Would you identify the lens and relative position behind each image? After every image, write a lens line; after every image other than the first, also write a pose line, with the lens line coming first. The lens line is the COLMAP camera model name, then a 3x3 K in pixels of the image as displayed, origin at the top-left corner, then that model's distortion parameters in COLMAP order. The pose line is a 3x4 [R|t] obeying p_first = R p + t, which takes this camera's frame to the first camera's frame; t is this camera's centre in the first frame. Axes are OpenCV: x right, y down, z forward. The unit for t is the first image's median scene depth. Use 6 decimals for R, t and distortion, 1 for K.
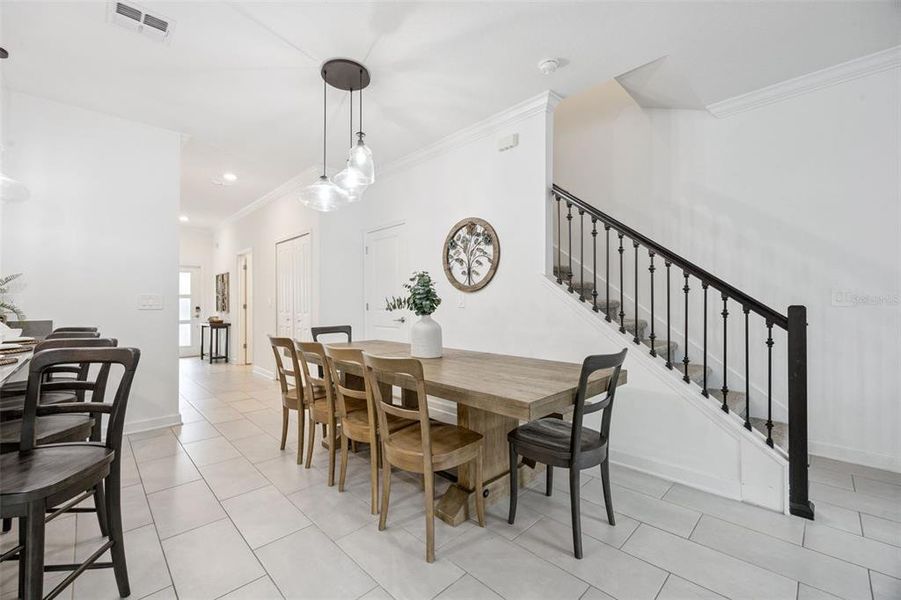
lens RADIAL K [[372.2, 0, 450.5], [0, 372.2, 298.7], [0, 0, 1]] dist [-0.011108, 0.000059]
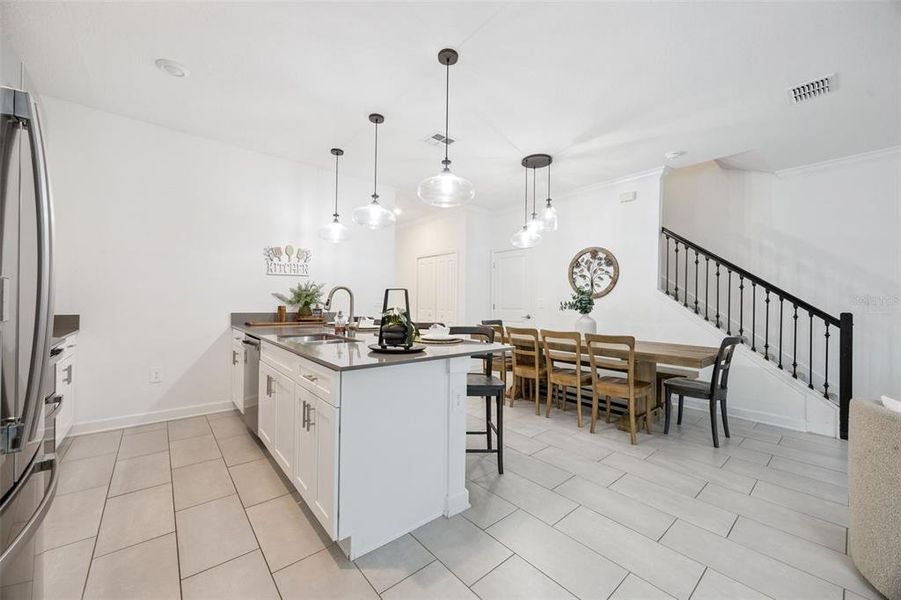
lens RADIAL K [[344.0, 0, 448.9], [0, 344.0, 299.6], [0, 0, 1]] dist [-0.000416, -0.000252]
pose [[0.996986, 0.017886, -0.075486, -0.529520], [-0.017665, 0.999838, 0.003594, -0.010721], [0.075538, -0.002250, 0.997140, -0.491199]]
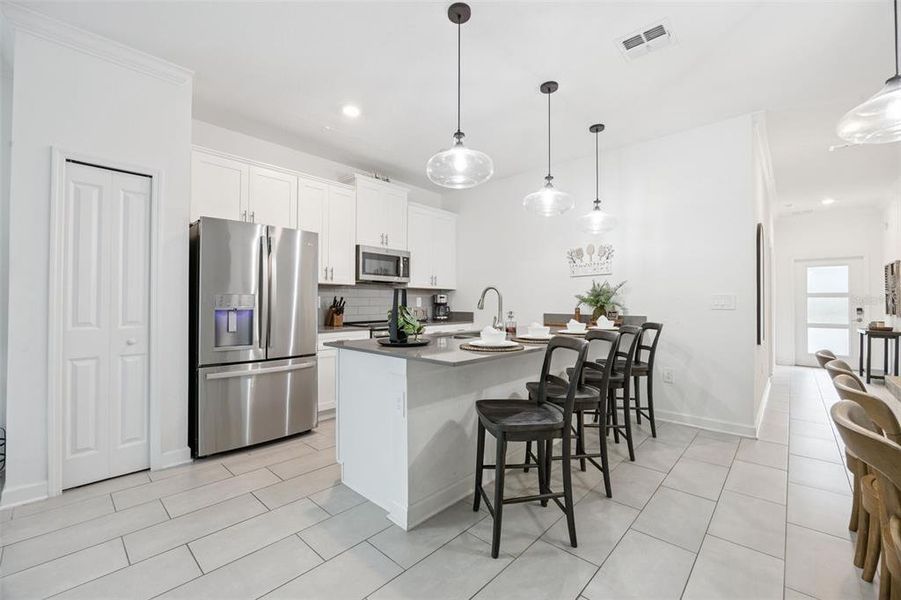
lens RADIAL K [[372.2, 0, 450.5], [0, 372.2, 298.7], [0, 0, 1]] dist [-0.011108, 0.000059]
pose [[0.042837, -0.007015, -0.999057, 0.168571], [0.007178, 0.999952, -0.006713, 0.003060], [0.999056, -0.006884, 0.042885, 0.296122]]
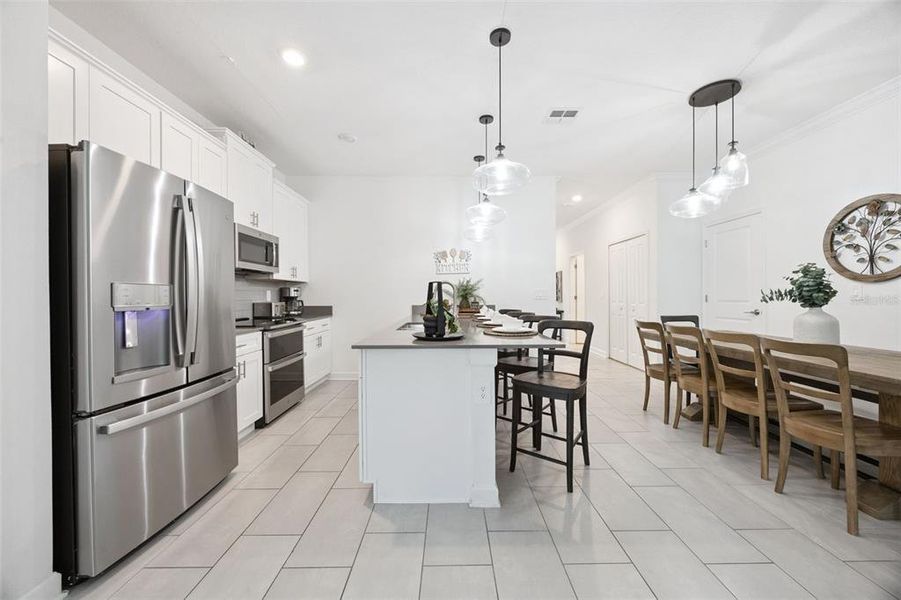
lens RADIAL K [[339.7, 0, 450.3], [0, 339.7, 298.2], [0, 0, 1]] dist [-0.002744, -0.000223]
pose [[0.712302, 0.007336, -0.701835, -0.123853], [0.007893, 0.999798, 0.018461, -0.004292], [0.701828, -0.018689, 0.712101, -0.311238]]
